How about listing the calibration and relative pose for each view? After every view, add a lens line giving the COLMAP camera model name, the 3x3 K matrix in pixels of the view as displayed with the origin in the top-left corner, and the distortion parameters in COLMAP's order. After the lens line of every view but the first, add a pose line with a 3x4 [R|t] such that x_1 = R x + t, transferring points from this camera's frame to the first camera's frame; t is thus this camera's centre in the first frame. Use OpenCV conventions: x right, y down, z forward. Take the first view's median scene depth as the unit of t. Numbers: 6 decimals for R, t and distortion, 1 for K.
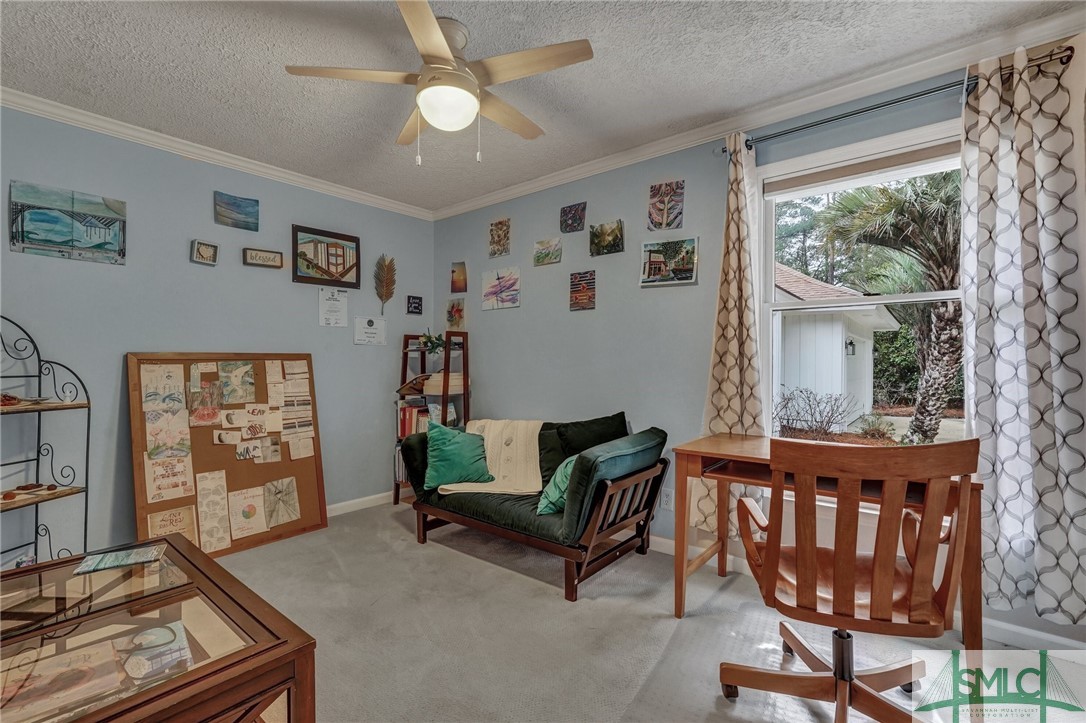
lens RADIAL K [[484.9, 0, 540.7], [0, 484.9, 363.3], [0, 0, 1]] dist [-0.012514, 0.006248]
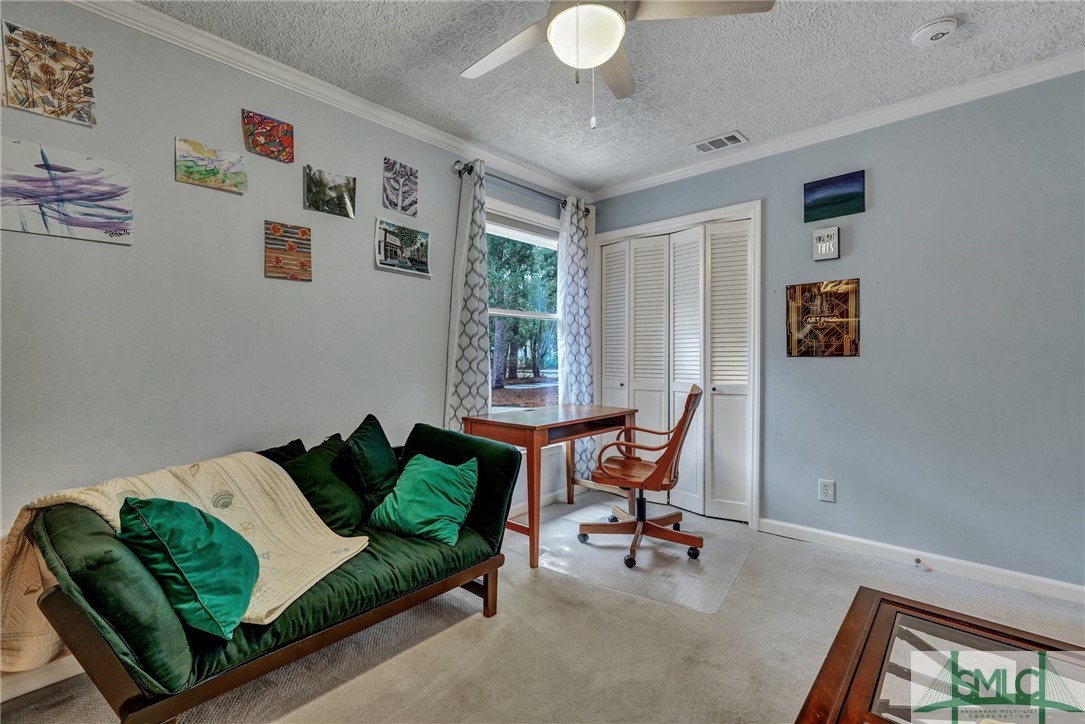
lens RADIAL K [[484.4, 0, 540.2], [0, 484.4, 363.8], [0, 0, 1]] dist [-0.012514, 0.006248]
pose [[0.034859, -0.020507, 0.999182, -0.658129], [0.004640, 0.999782, 0.020357, -0.002528], [-0.999381, 0.003927, 0.034947, 0.686141]]
